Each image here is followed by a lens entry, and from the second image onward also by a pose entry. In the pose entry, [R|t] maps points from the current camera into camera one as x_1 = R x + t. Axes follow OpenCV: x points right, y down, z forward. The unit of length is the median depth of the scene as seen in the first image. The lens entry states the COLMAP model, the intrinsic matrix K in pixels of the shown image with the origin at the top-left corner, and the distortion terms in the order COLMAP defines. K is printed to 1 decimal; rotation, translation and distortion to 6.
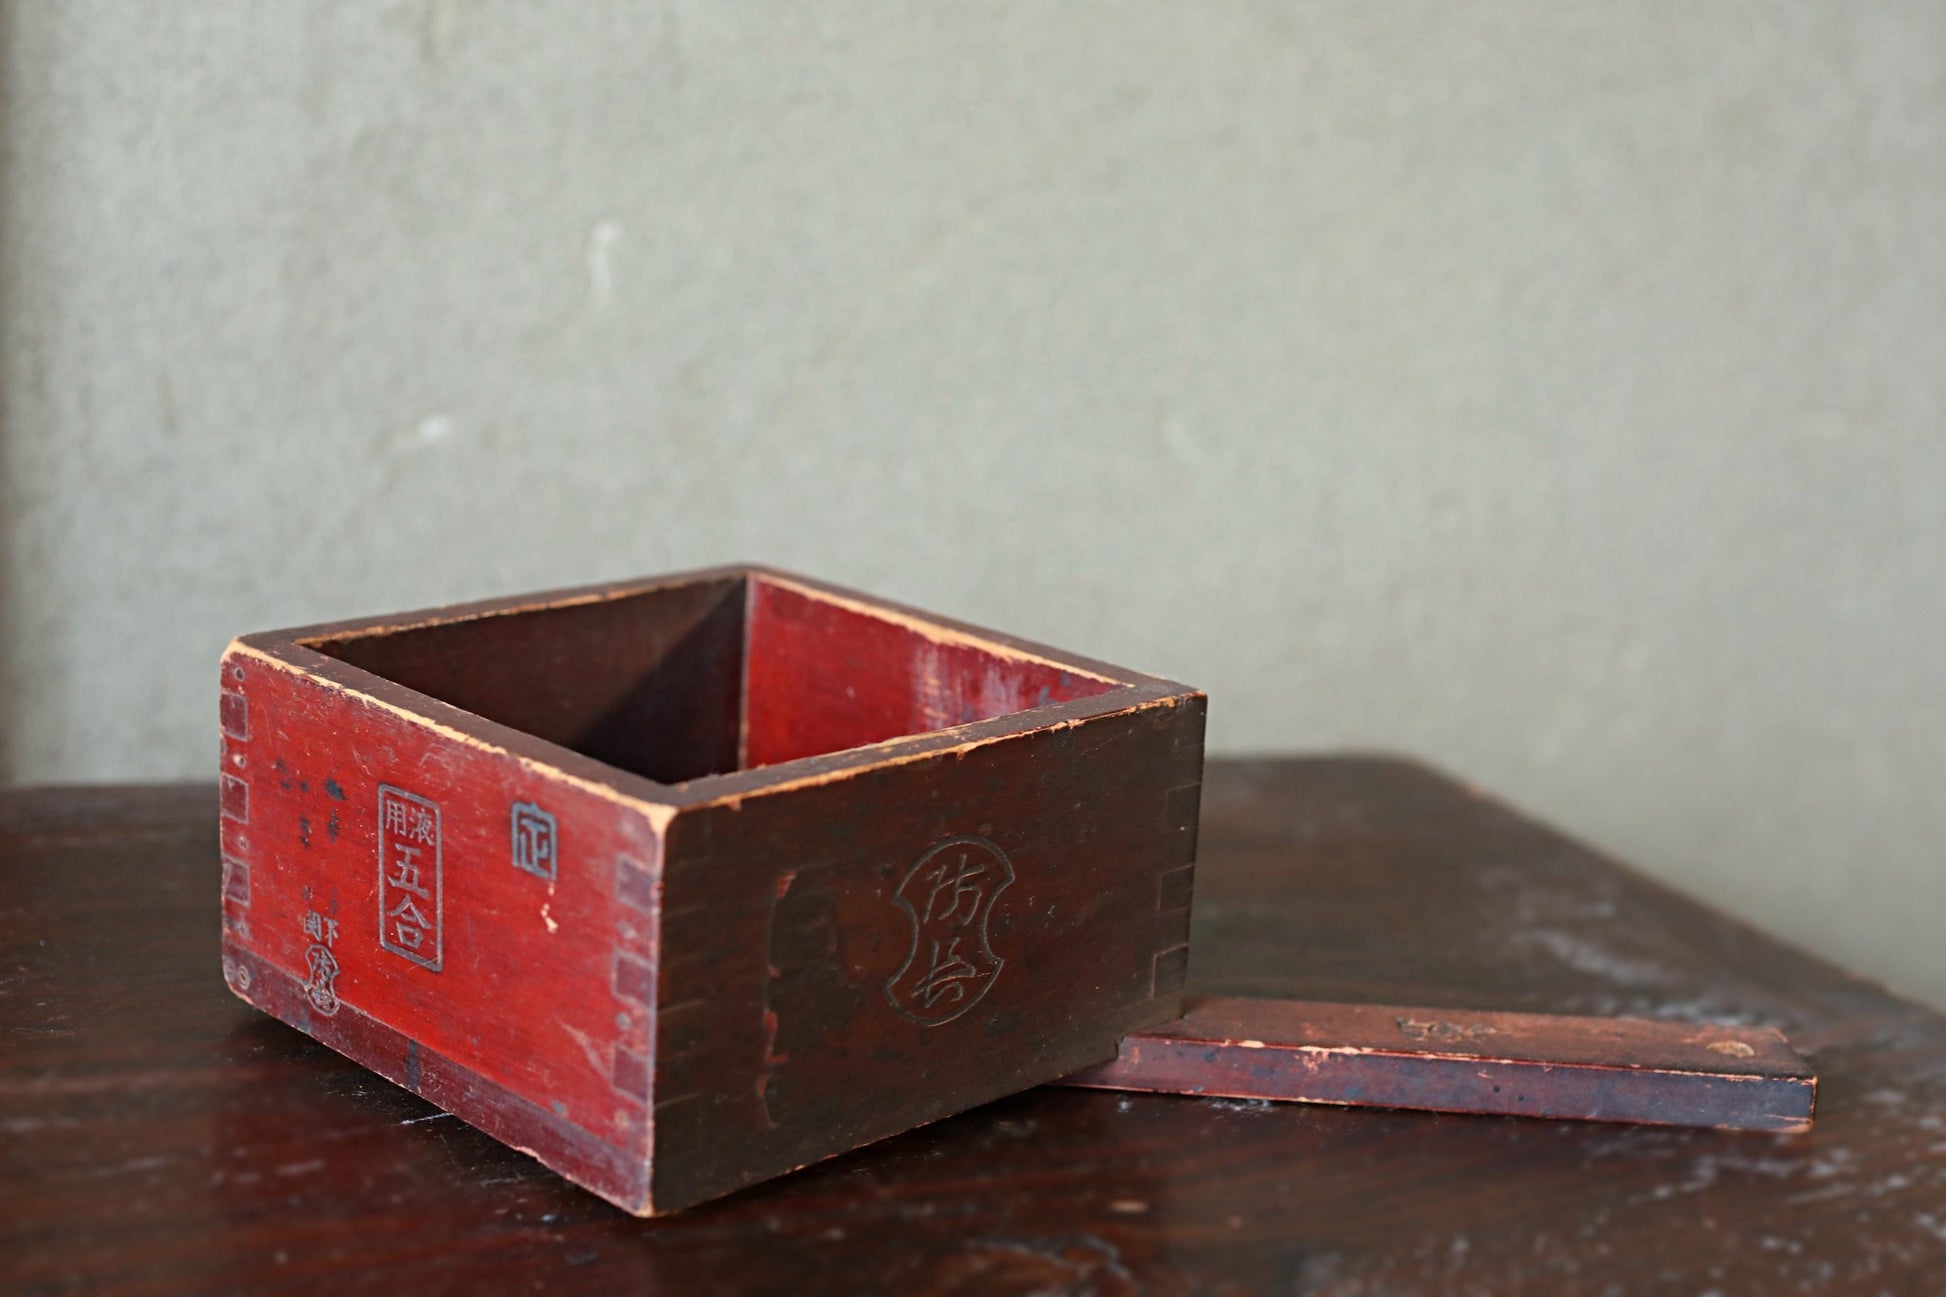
lens RADIAL K [[2944.0, 0, 973.0], [0, 2944.0, 648.5], [0, 0, 1]] dist [0.004323, 0.111804]
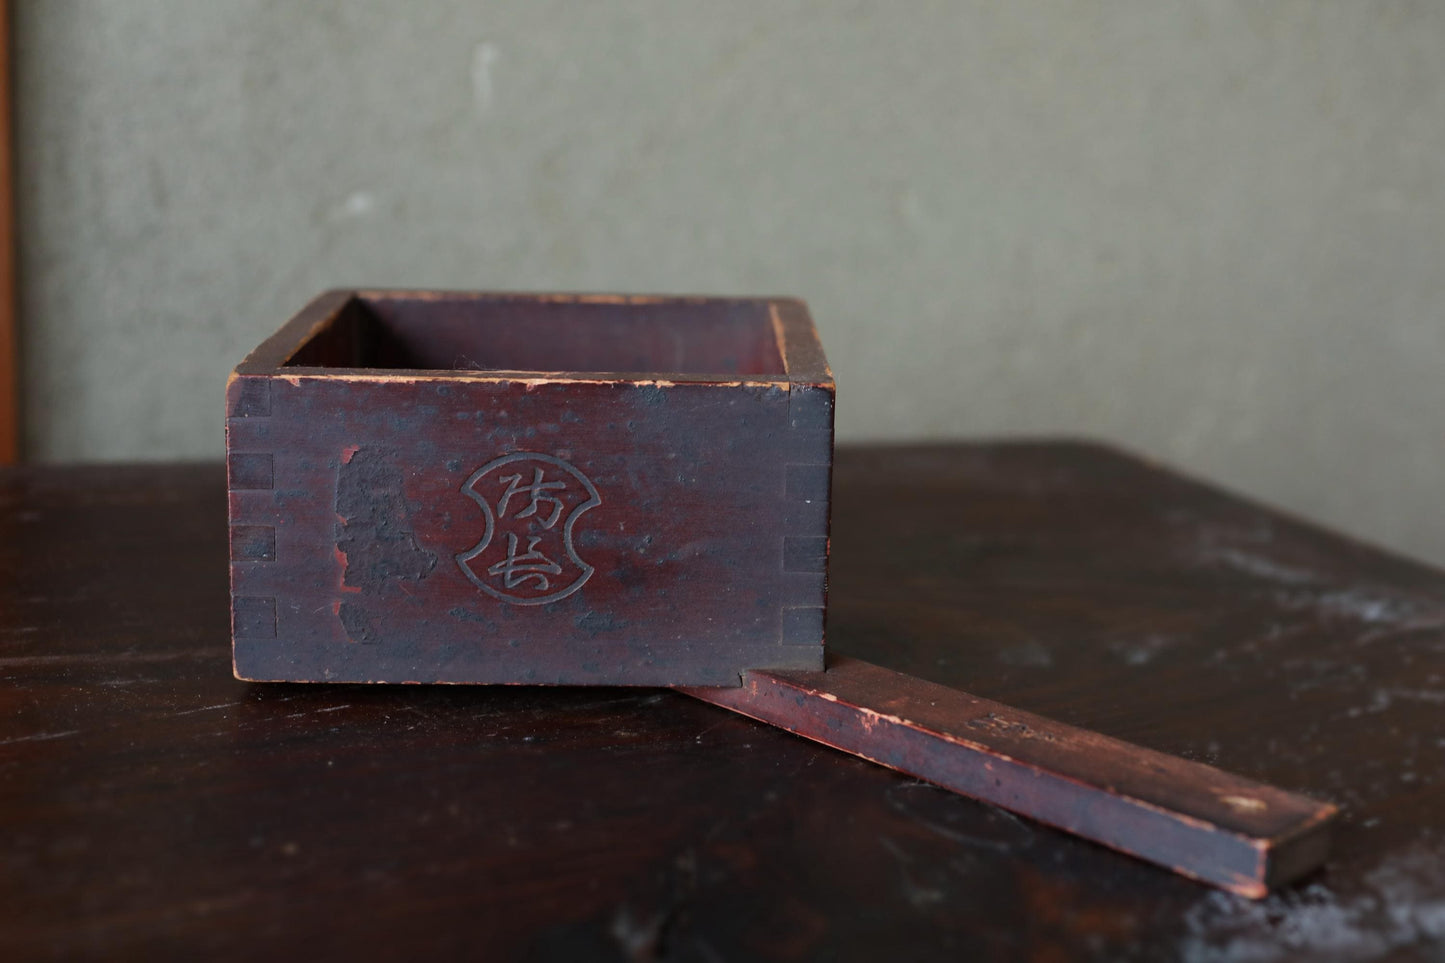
lens RADIAL K [[2197.5, 0, 722.5], [0, 2197.5, 481.5], [0, 0, 1]] dist [-0.000155, 0.126924]
pose [[0.999450, -0.019735, 0.026648, -0.050446], [0.019429, 0.999743, 0.011664, 0.042655], [-0.026871, -0.011140, 0.999577, 0.012024]]
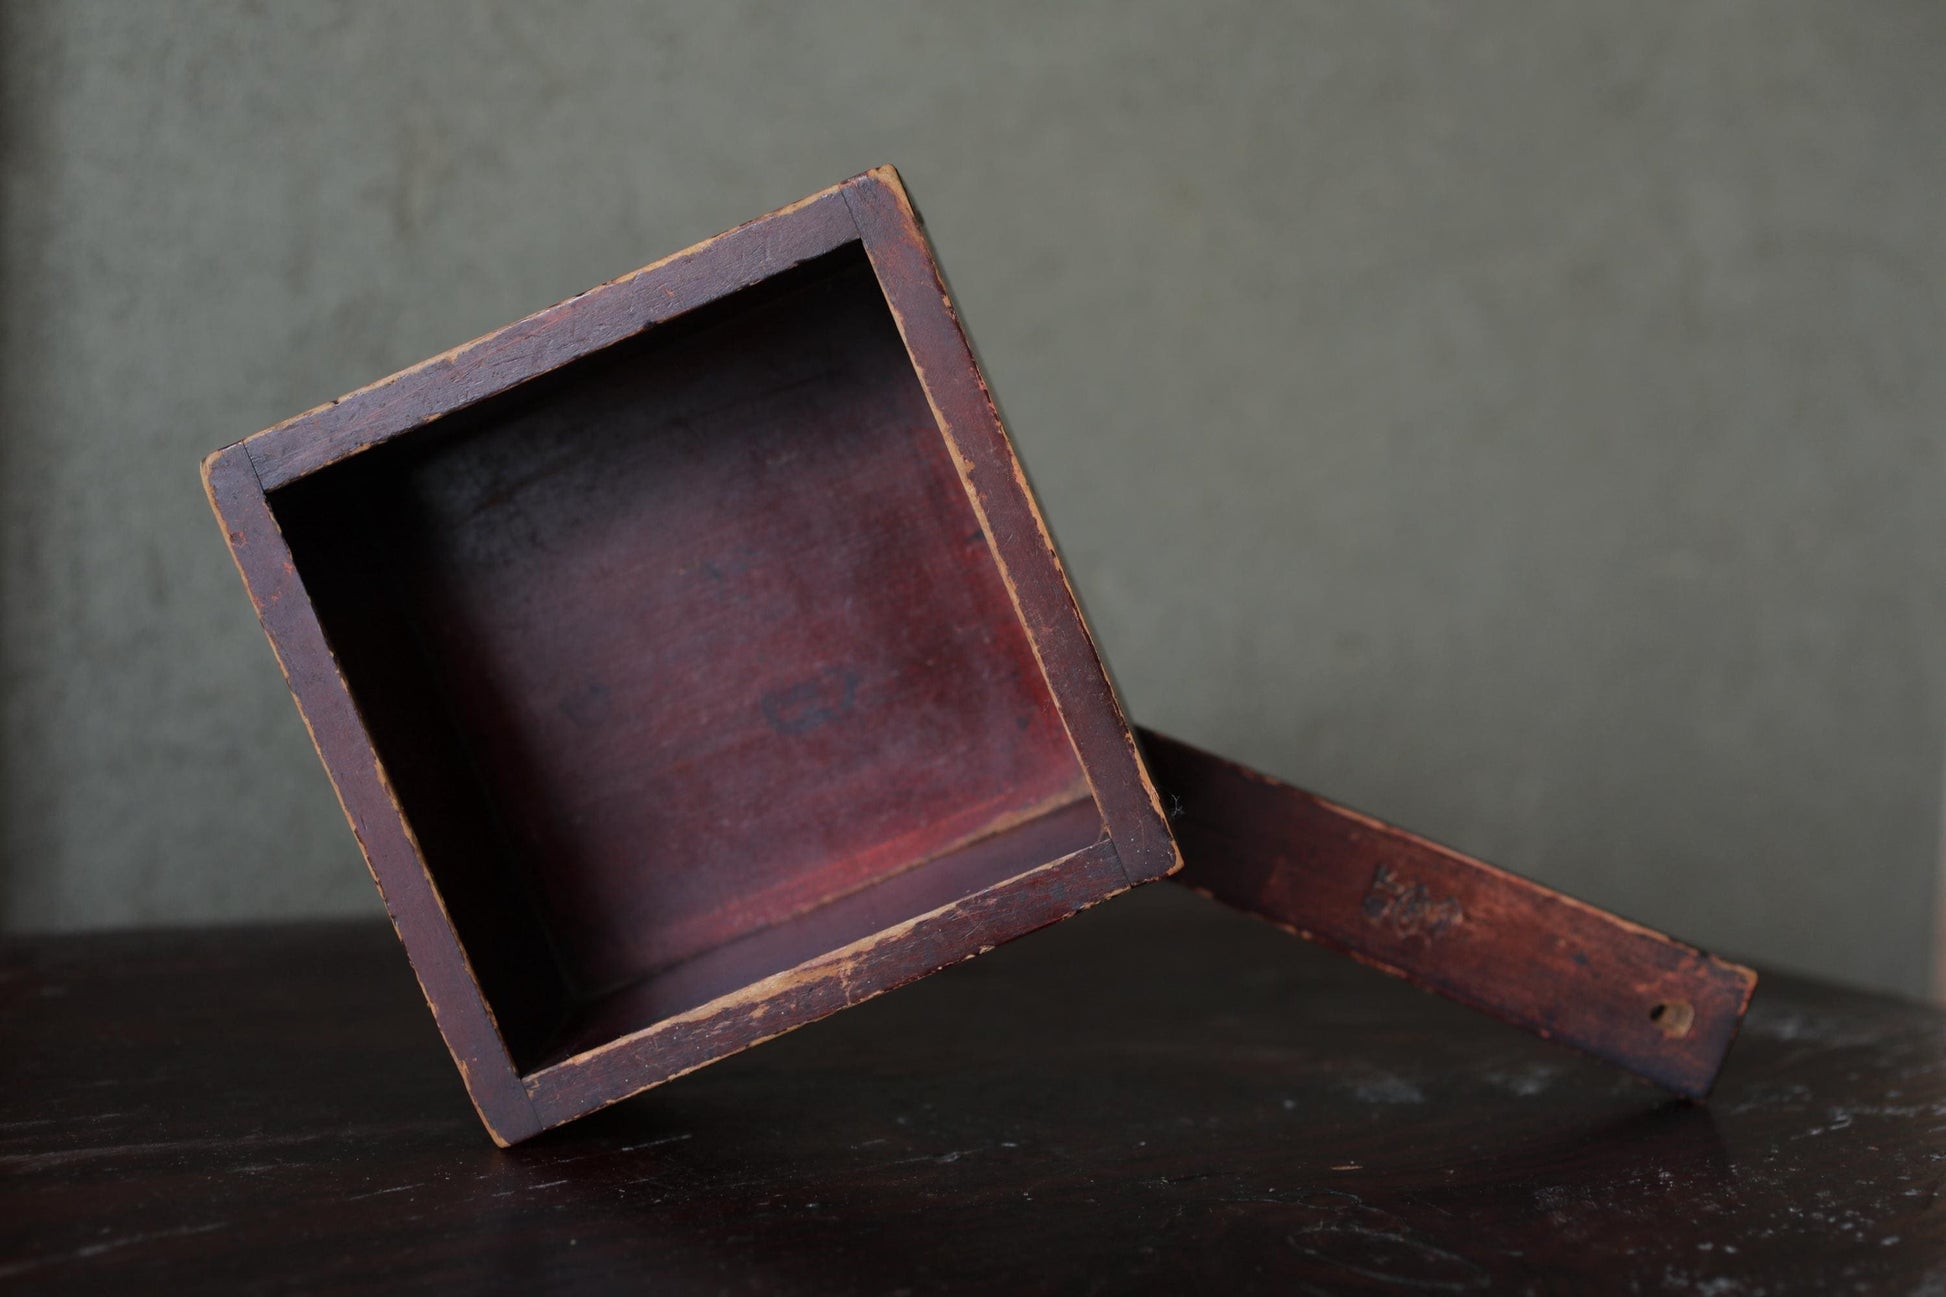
lens RADIAL K [[2959.5, 0, 973.0], [0, 2959.5, 648.5], [0, 0, 1]] dist [-0.000155, 0.126924]
pose [[0.989685, -0.051652, 0.133623, -0.133697], [0.067742, 0.990602, -0.118819, 0.079424], [-0.126230, 0.126645, 0.983884, -0.021639]]
